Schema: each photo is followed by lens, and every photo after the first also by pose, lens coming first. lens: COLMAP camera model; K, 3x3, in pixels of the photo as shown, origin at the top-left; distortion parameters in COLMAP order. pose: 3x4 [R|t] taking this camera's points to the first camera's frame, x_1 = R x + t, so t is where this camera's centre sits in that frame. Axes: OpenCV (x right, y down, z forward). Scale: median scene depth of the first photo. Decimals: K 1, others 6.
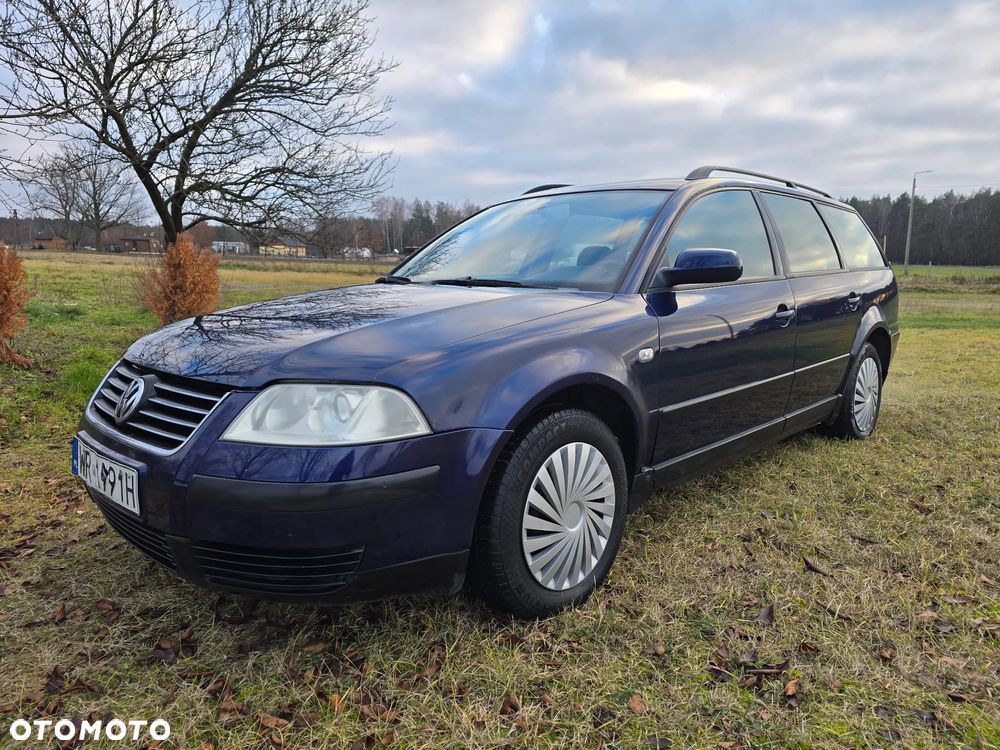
lens RADIAL K [[724.3, 0, 508.7], [0, 724.3, 369.5], [0, 0, 1]] dist [0.010500, -0.003699]
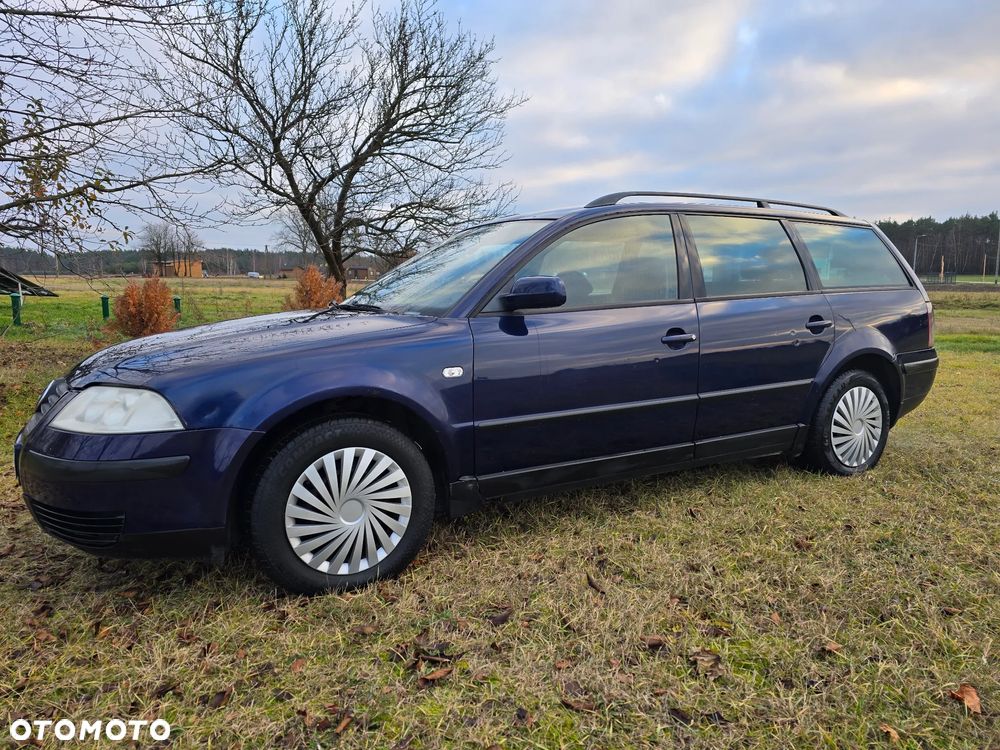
lens RADIAL K [[726.5, 0, 506.0], [0, 726.5, 376.2], [0, 0, 1]] dist [0.006947, 0.000468]
pose [[0.950110, 0.025186, -0.310898, 0.176009], [-0.031550, 0.999383, -0.015458, -0.000516], [0.310316, 0.024495, 0.950318, -0.005718]]
